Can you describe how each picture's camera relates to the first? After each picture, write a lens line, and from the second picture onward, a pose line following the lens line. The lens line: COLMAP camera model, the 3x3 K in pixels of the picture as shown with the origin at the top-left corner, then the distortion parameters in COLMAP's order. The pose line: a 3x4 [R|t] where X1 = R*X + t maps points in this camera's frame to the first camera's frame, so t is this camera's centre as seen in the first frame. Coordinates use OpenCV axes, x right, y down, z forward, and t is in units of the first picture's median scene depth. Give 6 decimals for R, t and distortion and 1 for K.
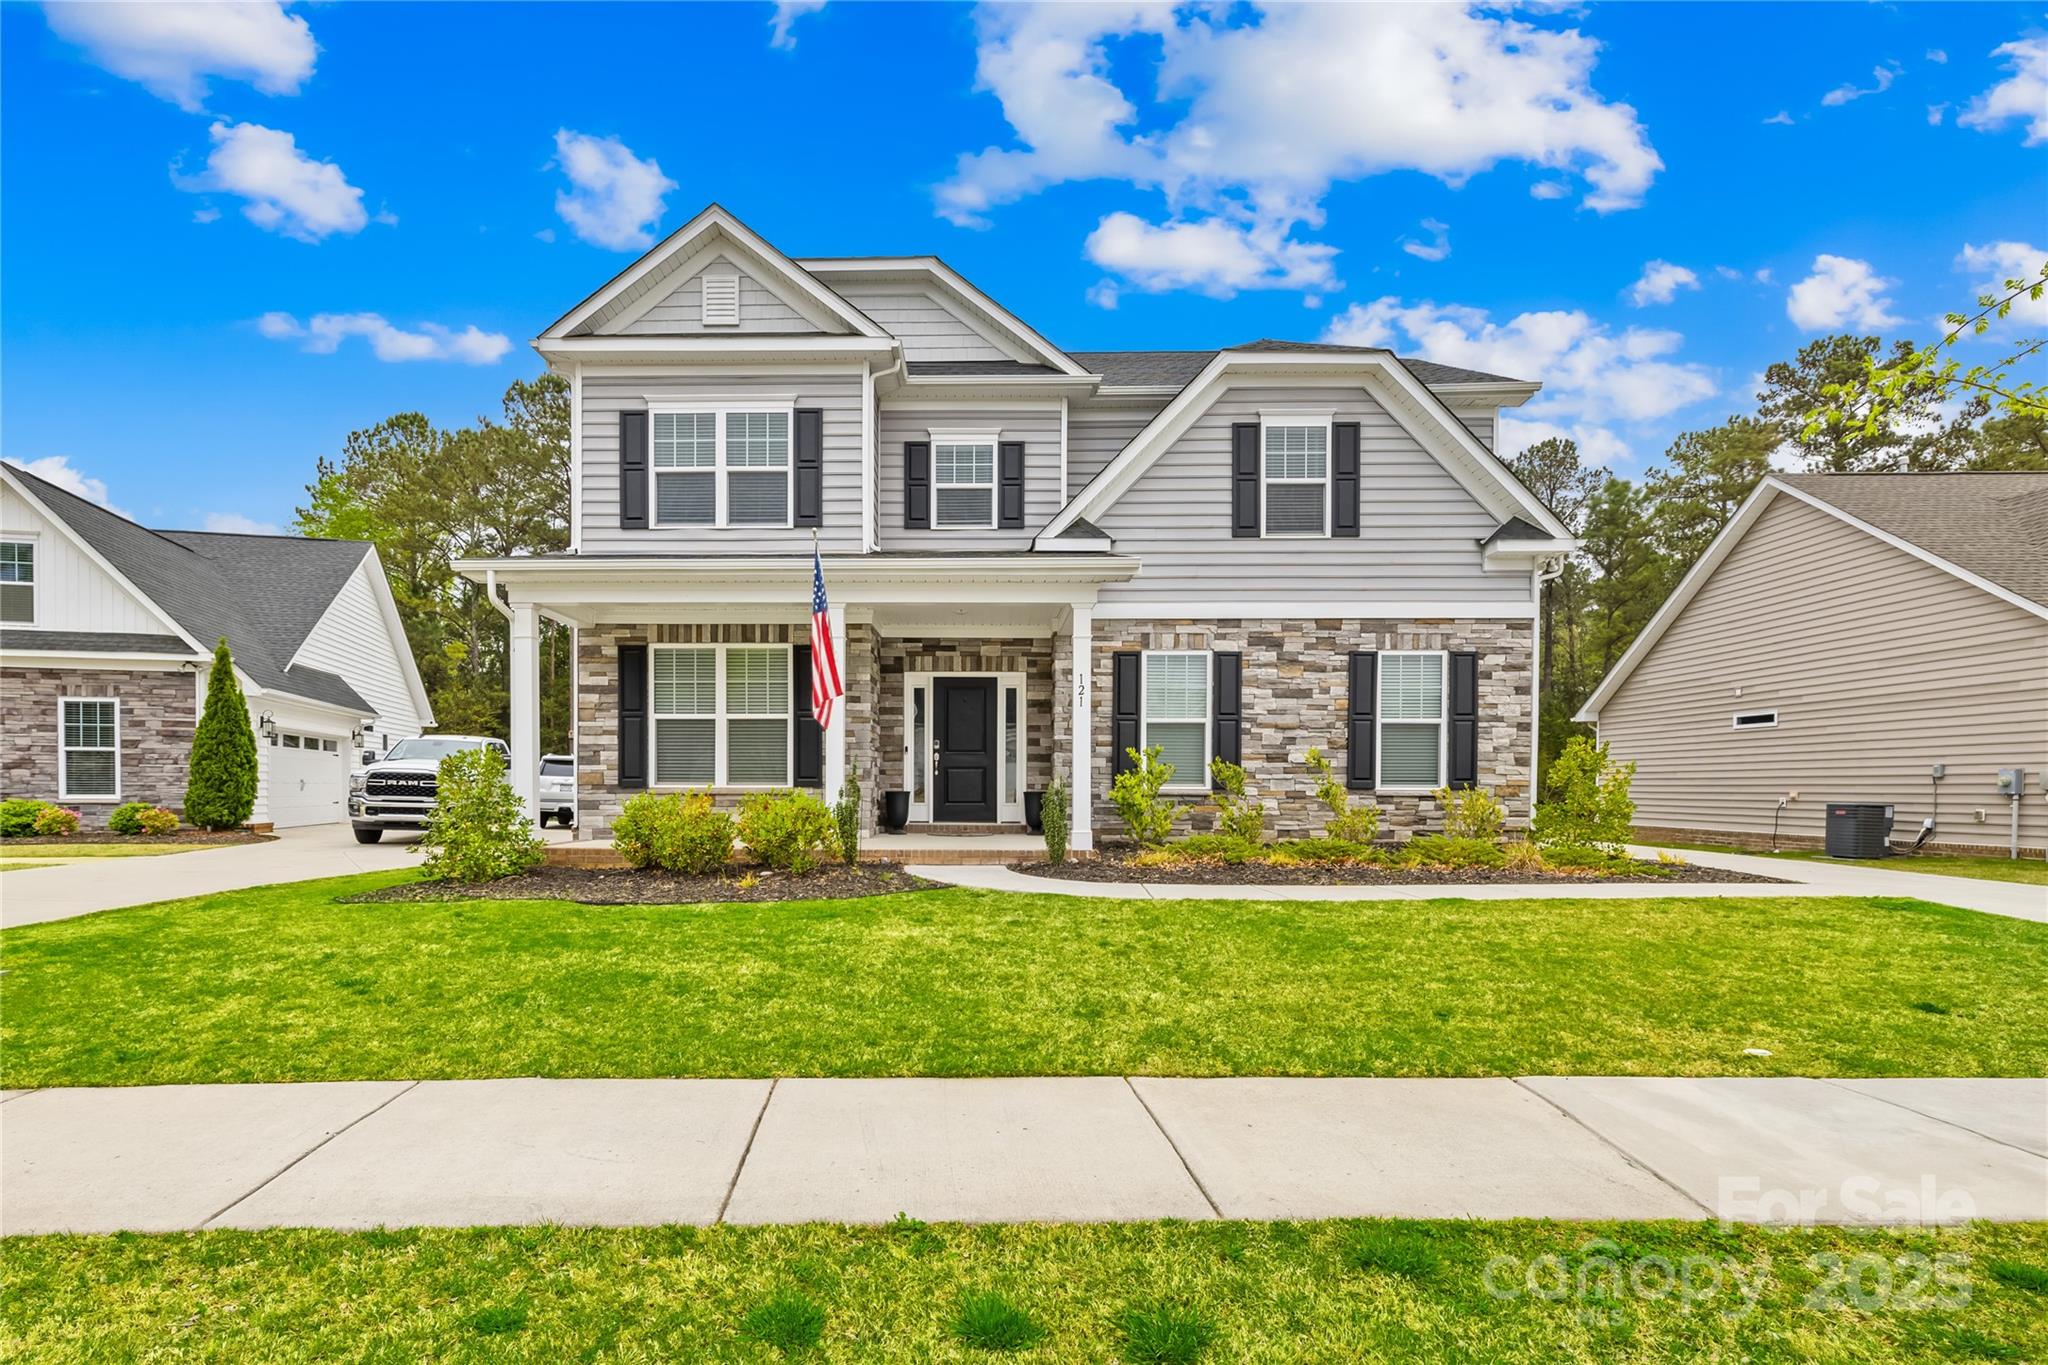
lens RADIAL K [[1003.2, 0, 967.8], [0, 1003.2, 777.5], [0, 0, 1]] dist [-0.000754, -0.000058]
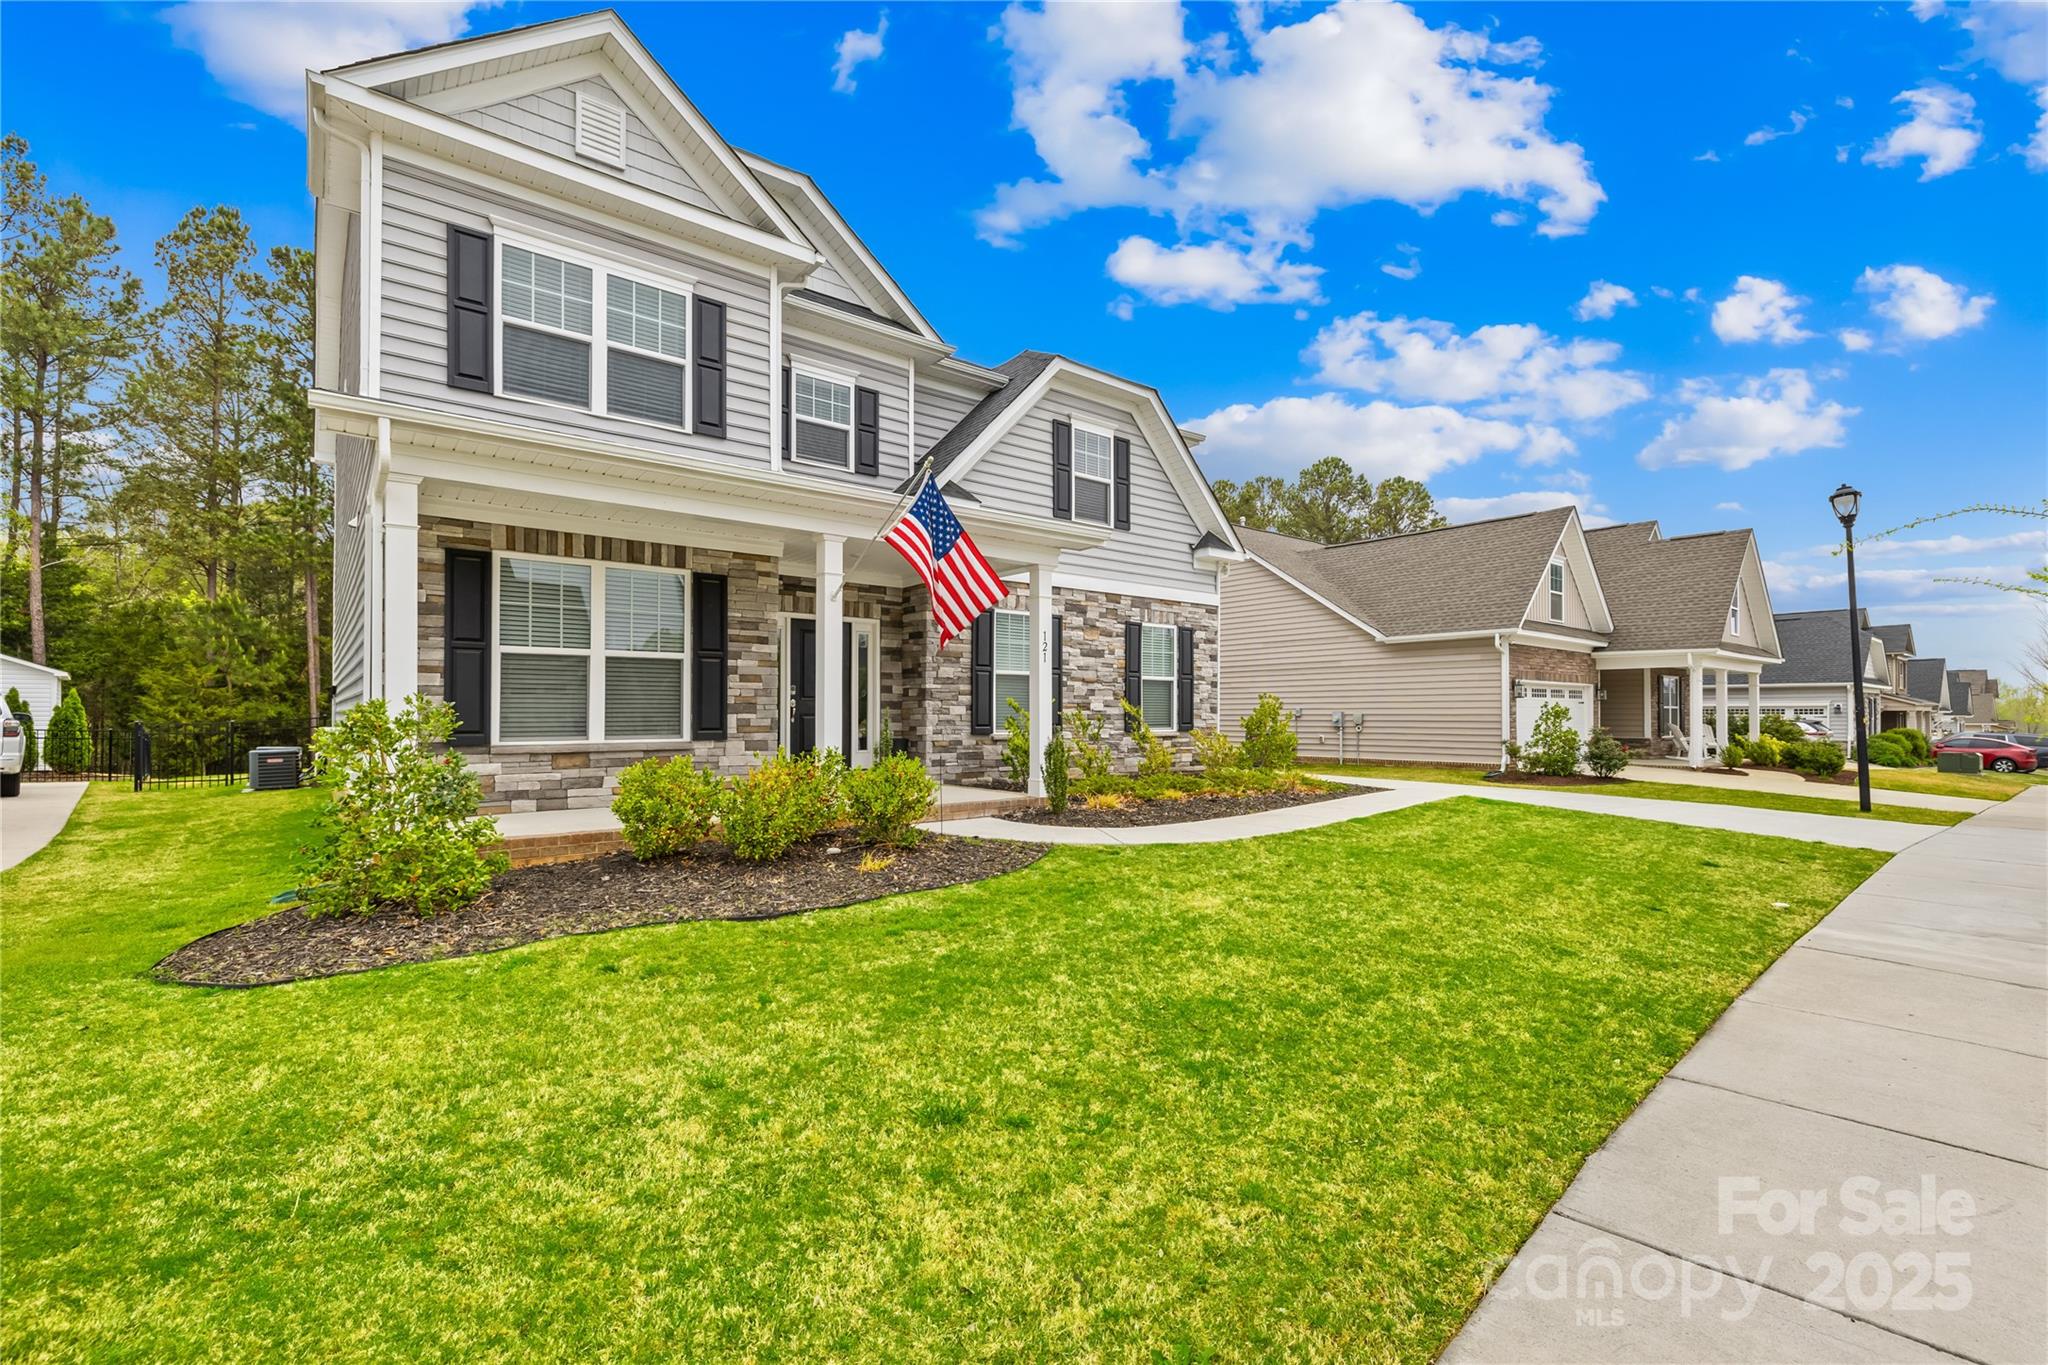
lens RADIAL K [[875.2, 0, 1015.4], [0, 875.2, 687.0], [0, 0, 1]] dist [-0.000536, -0.000170]
pose [[0.767252, 0.016871, 0.641123, -0.419601], [-0.002682, 0.999730, -0.023099, -0.018726], [-0.641340, 0.016003, 0.767090, 0.255022]]
